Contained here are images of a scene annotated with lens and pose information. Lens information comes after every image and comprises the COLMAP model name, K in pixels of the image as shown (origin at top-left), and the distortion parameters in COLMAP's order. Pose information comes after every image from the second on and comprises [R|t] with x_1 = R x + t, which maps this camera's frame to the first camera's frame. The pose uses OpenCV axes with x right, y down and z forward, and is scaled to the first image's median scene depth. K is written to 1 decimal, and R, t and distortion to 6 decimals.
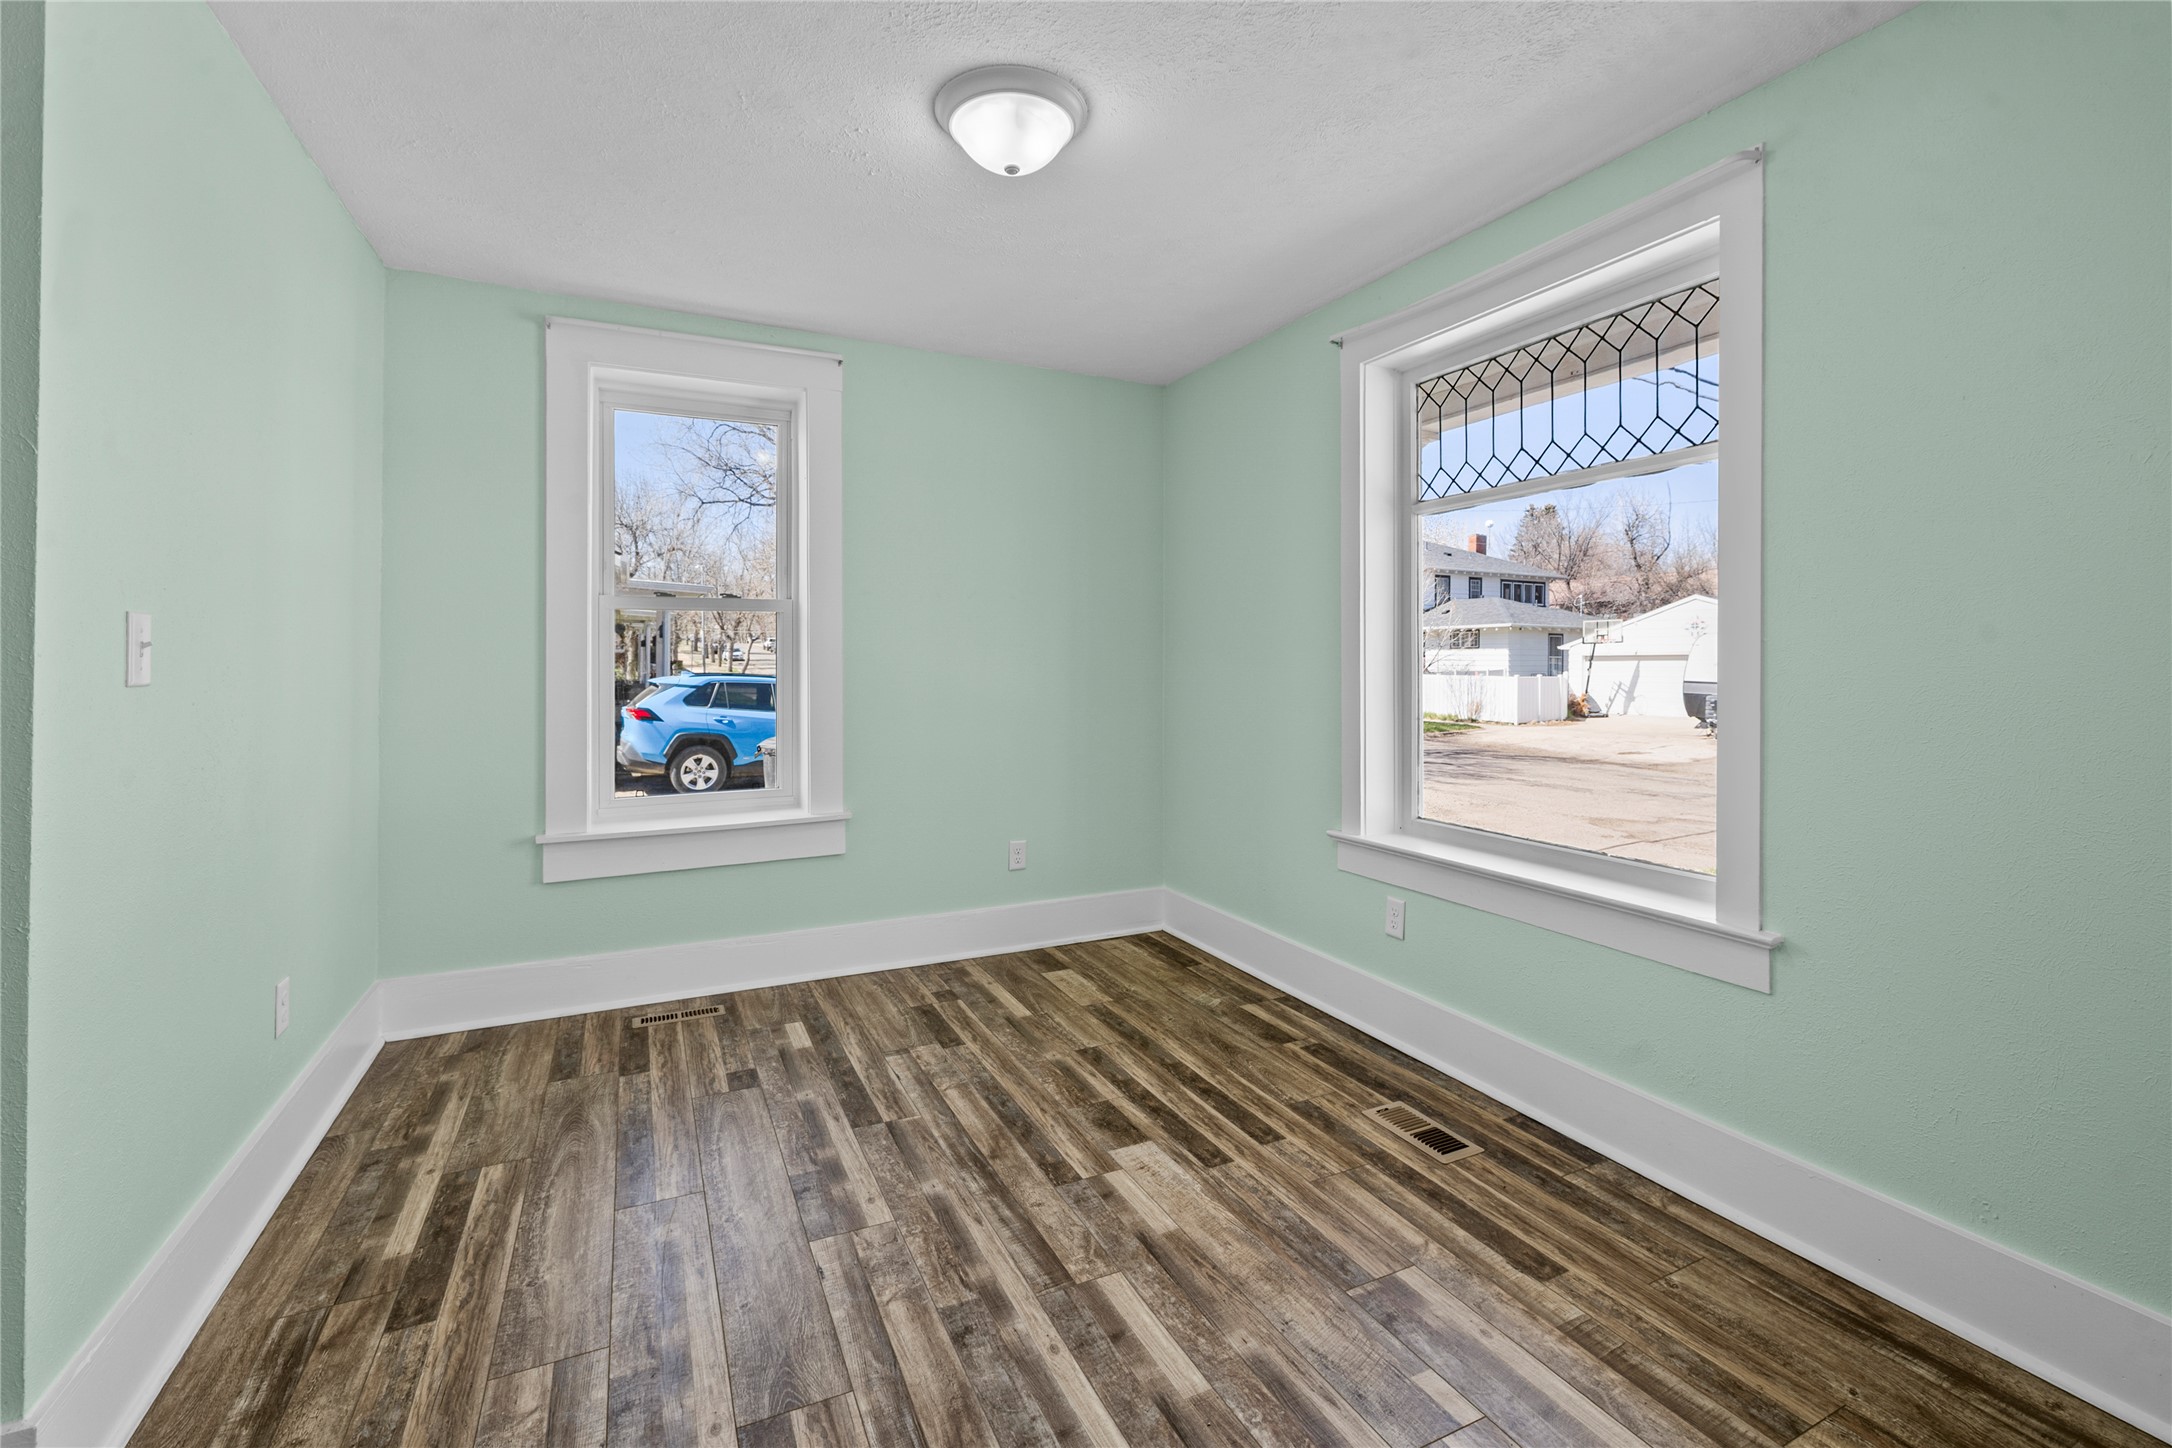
lens RADIAL K [[937.1, 0, 1099.5], [0, 937.1, 664.7], [0, 0, 1]] dist [-0.000569, 0.000120]
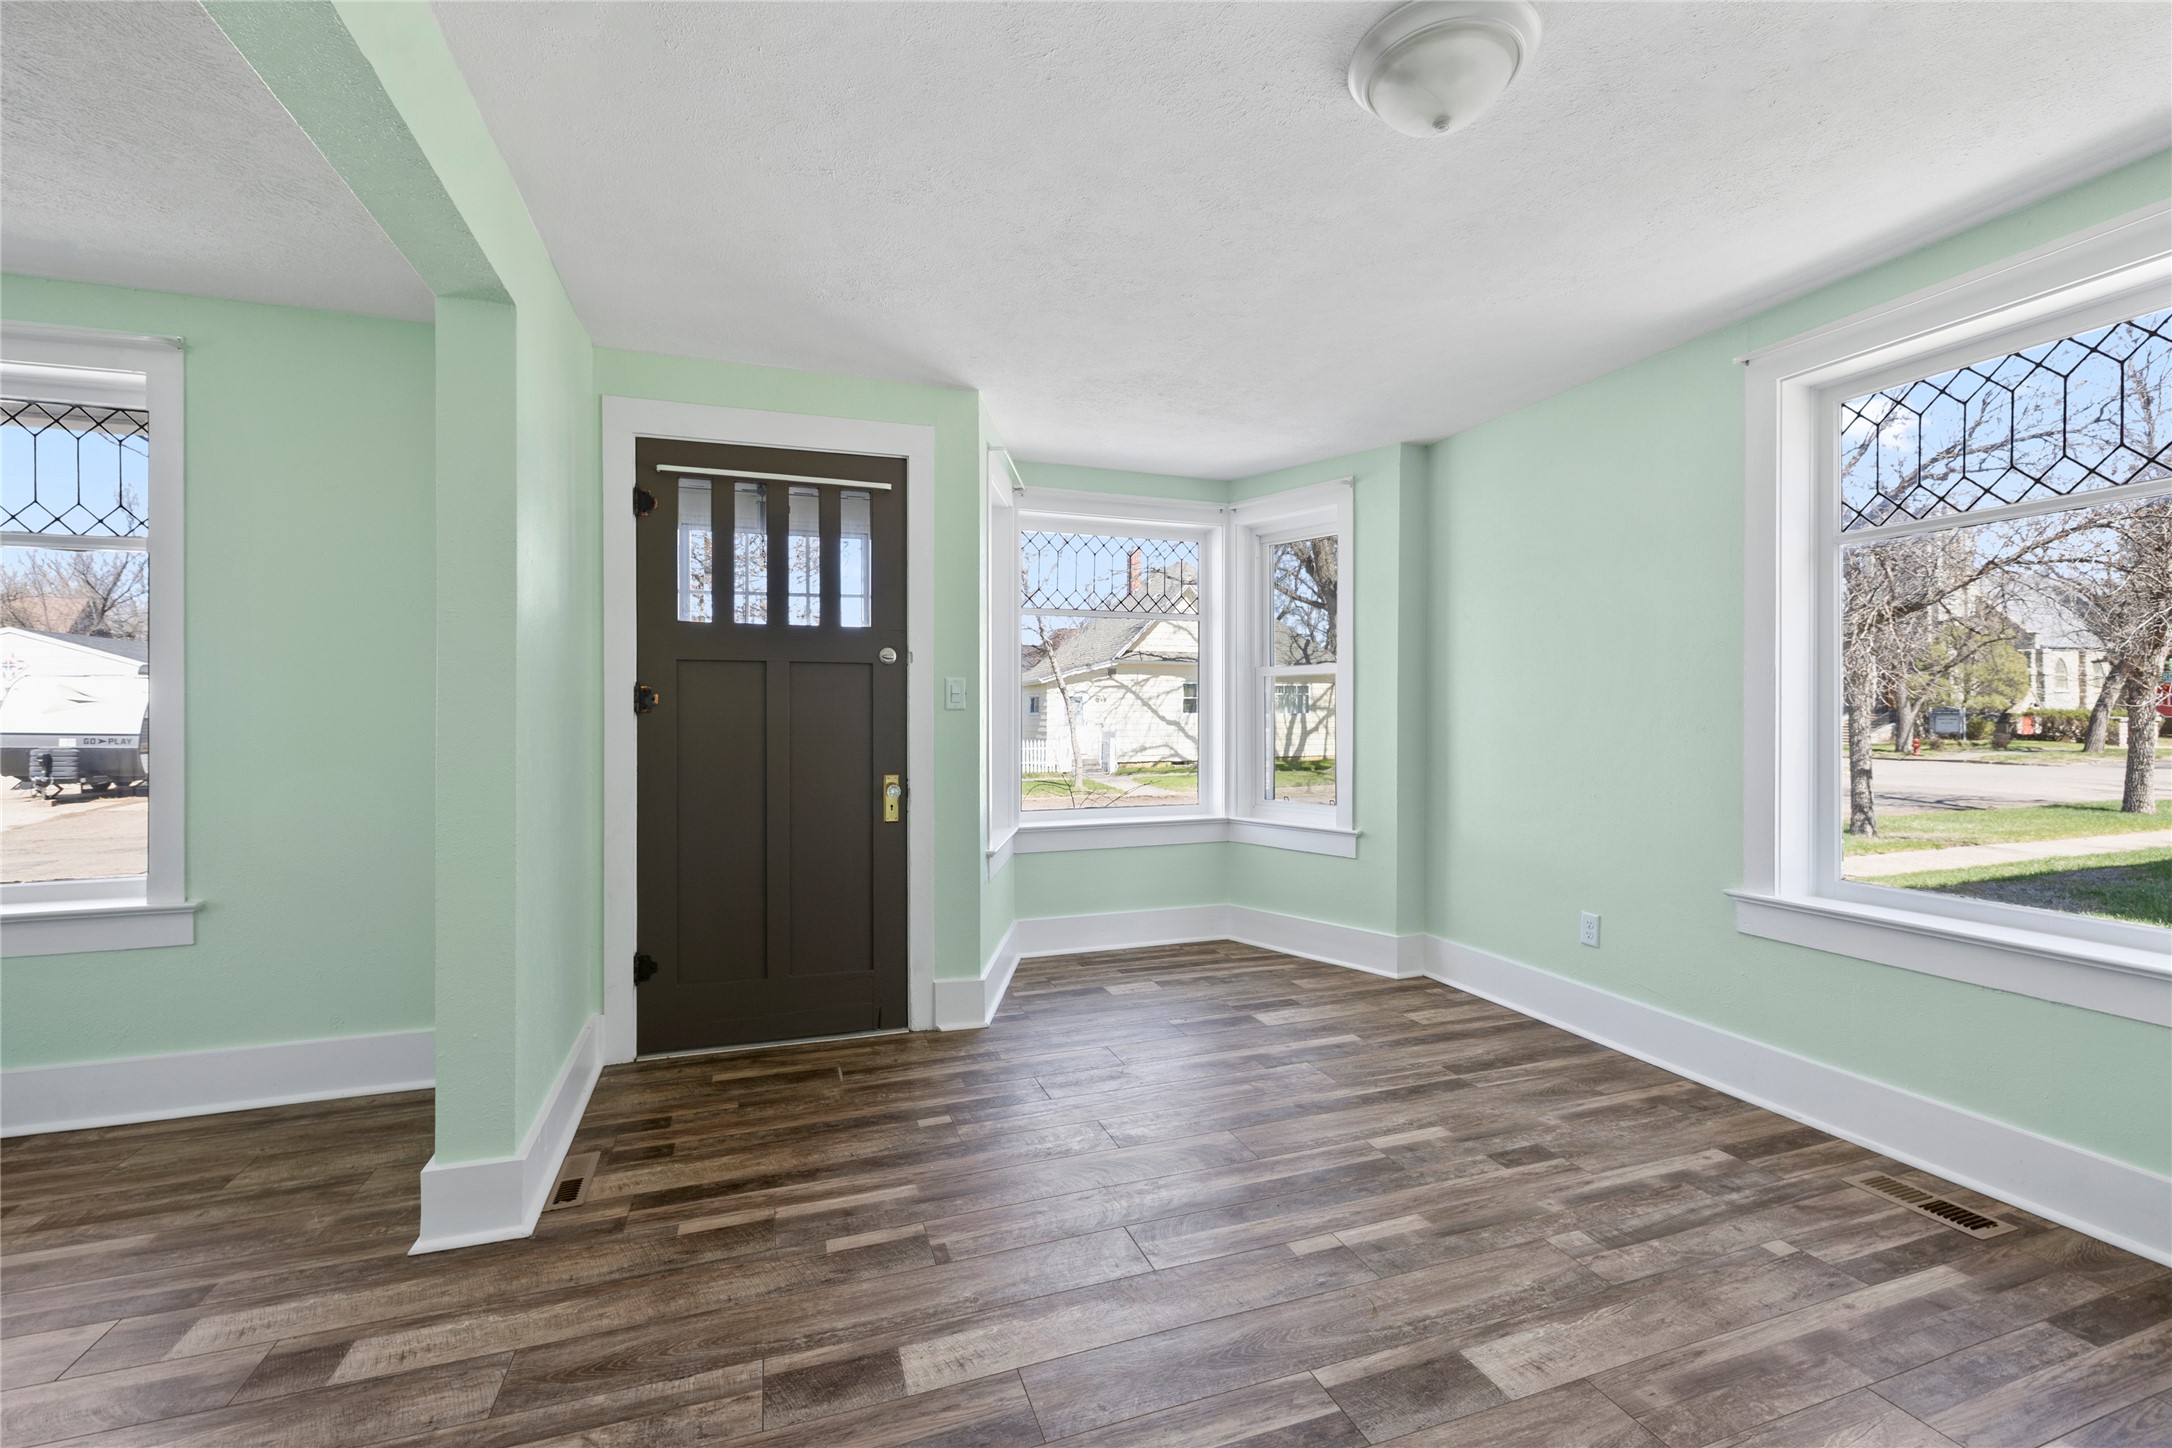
lens RADIAL K [[937.1, 0, 1087.6], [0, 937.1, 713.5], [0, 0, 1]] dist [-0.000569, 0.000120]
pose [[0.139520, -0.005326, 0.990205, -0.491945], [0.003422, 0.999982, 0.004897, 0.001595], [-0.990213, 0.002705, 0.139536, -0.531461]]
